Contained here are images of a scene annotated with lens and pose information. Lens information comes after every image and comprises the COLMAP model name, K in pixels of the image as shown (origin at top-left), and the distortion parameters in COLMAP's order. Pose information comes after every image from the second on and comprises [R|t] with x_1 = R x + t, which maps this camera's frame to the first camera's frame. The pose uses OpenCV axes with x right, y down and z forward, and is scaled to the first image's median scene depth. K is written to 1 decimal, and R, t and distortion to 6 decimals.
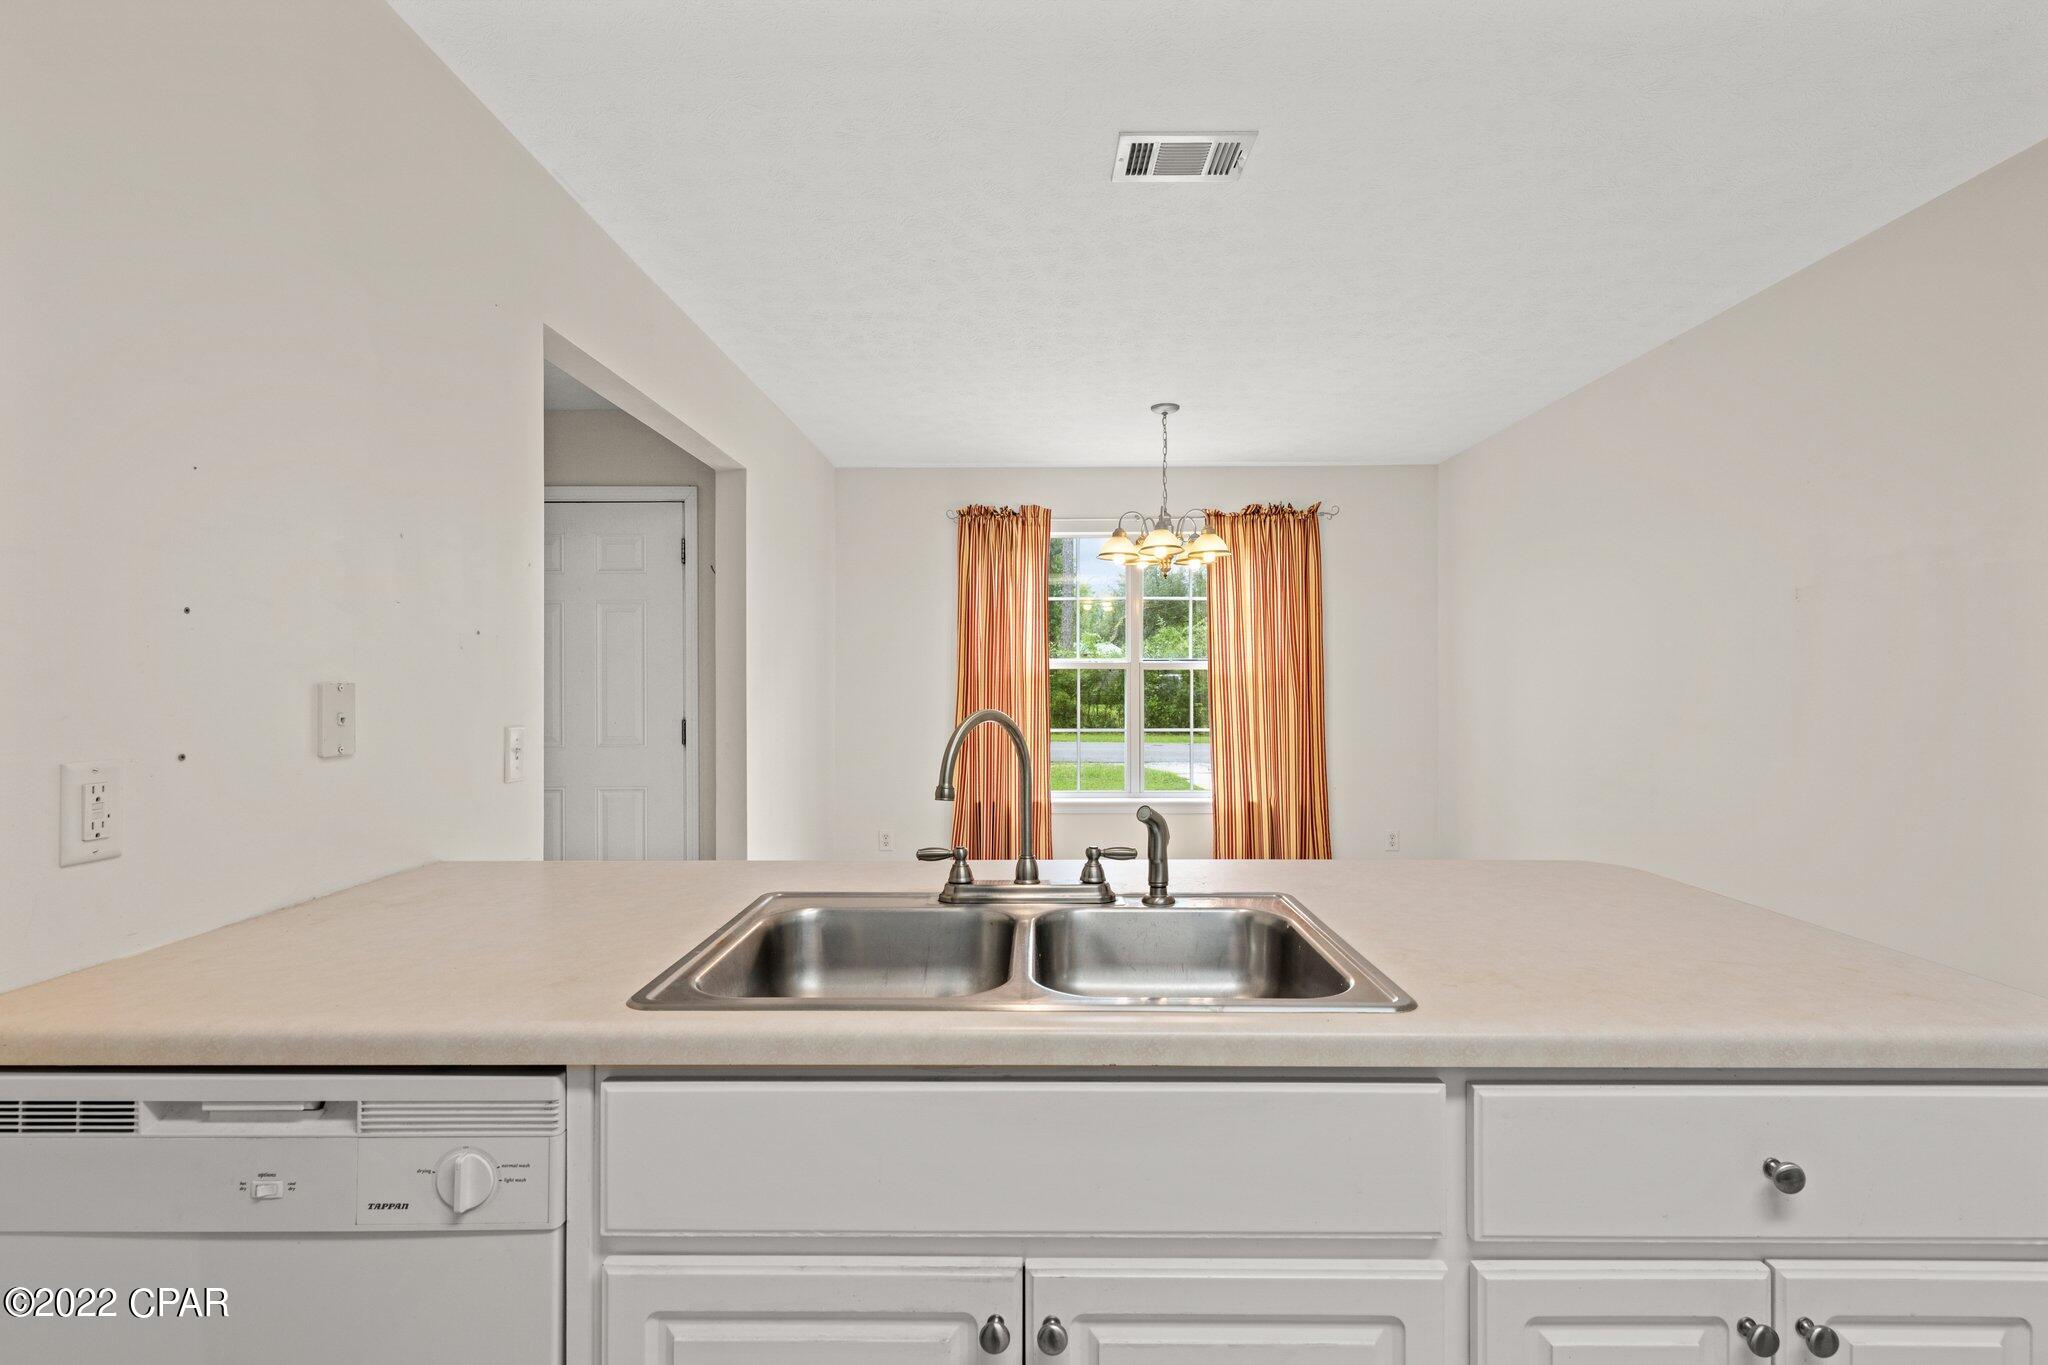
lens RADIAL K [[983.6, 0, 1027.8], [0, 983.6, 674.1], [0, 0, 1]] dist [0.001680, -0.000347]
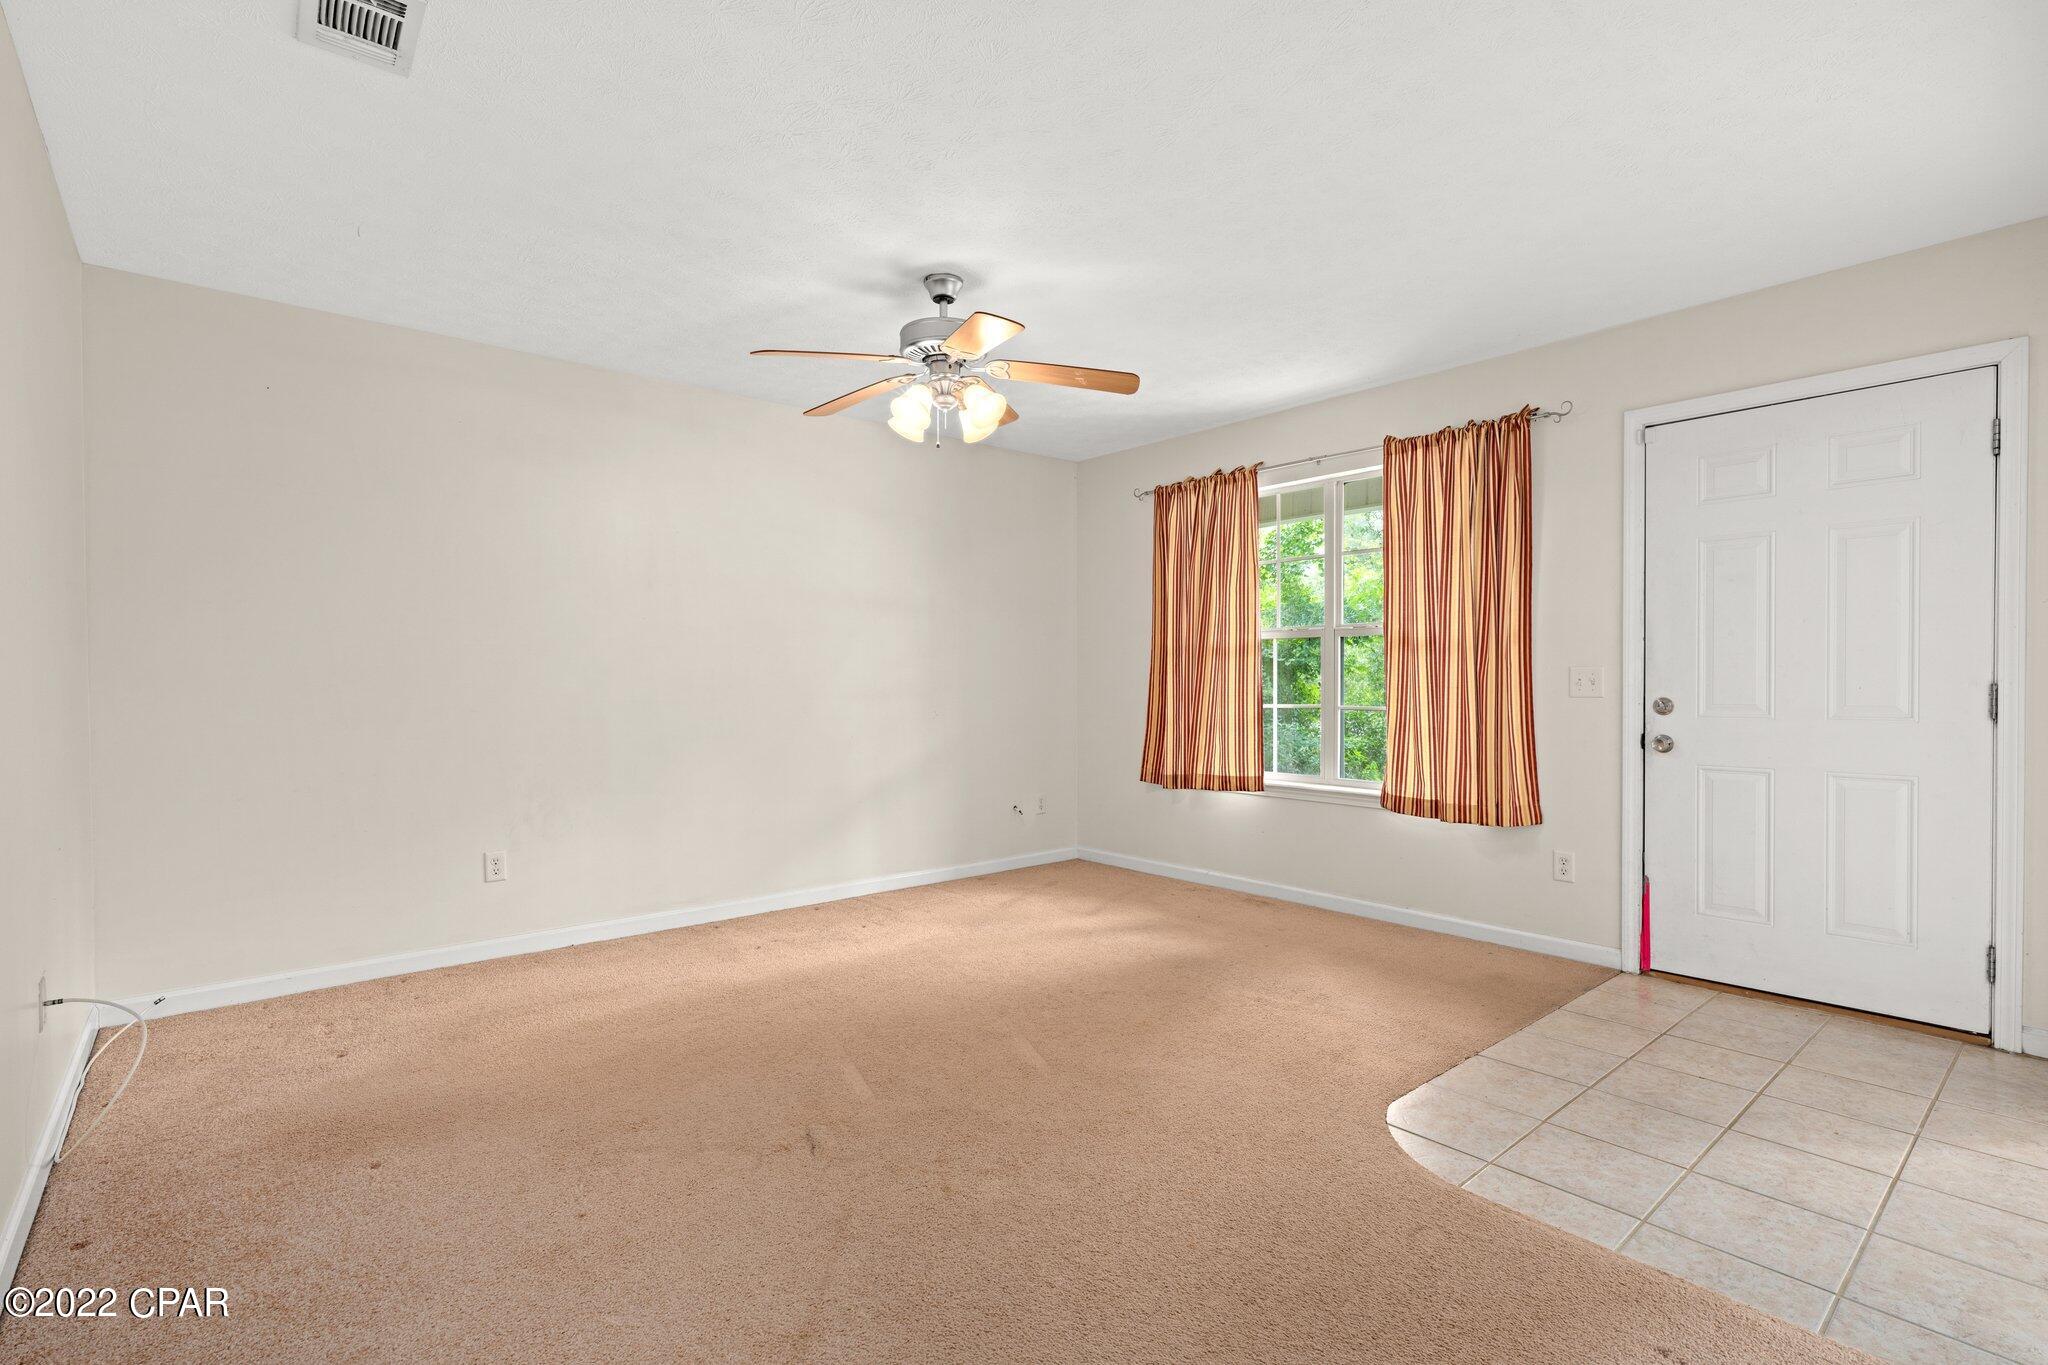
lens RADIAL K [[944.3, 0, 1021.5], [0, 944.3, 692.0], [0, 0, 1]] dist [0.002135, -0.000147]
pose [[0.655744, 0.009290, -0.754926, -0.236069], [0.004765, 0.999853, 0.016443, 0.030476], [0.754969, -0.014380, 0.655603, 0.041513]]
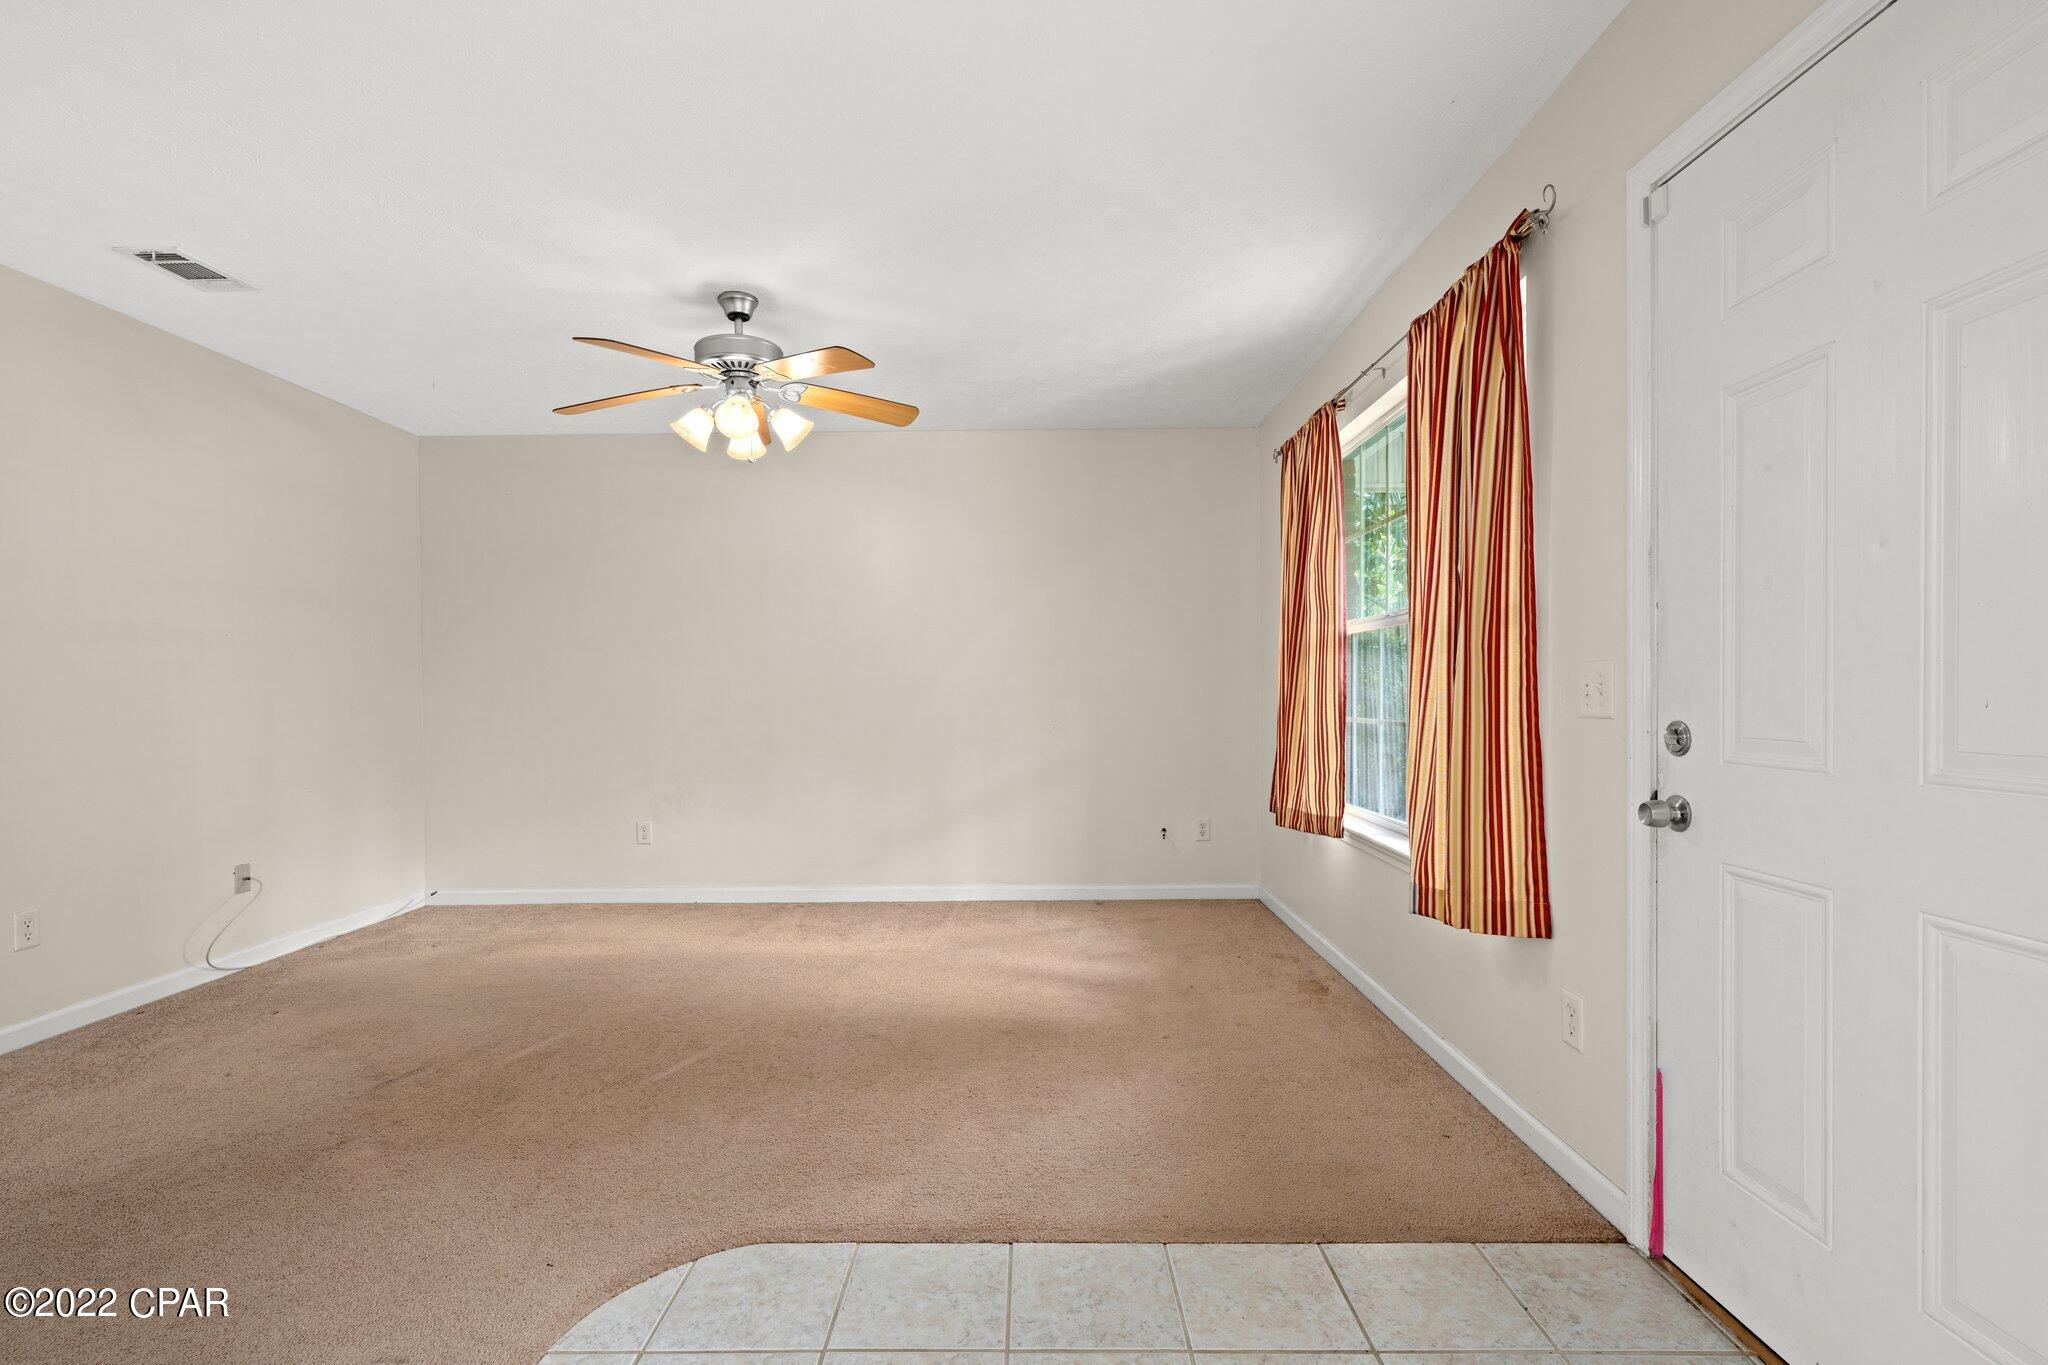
lens RADIAL K [[926.1, 0, 1023.1], [0, 926.1, 703.6], [0, 0, 1]] dist [0.002602, 0.000053]
pose [[0.003234, 0.018500, -0.999824, -0.120706], [0.013365, 0.999739, 0.018541, 0.032101], [0.999905, -0.013422, 0.002986, 0.574463]]
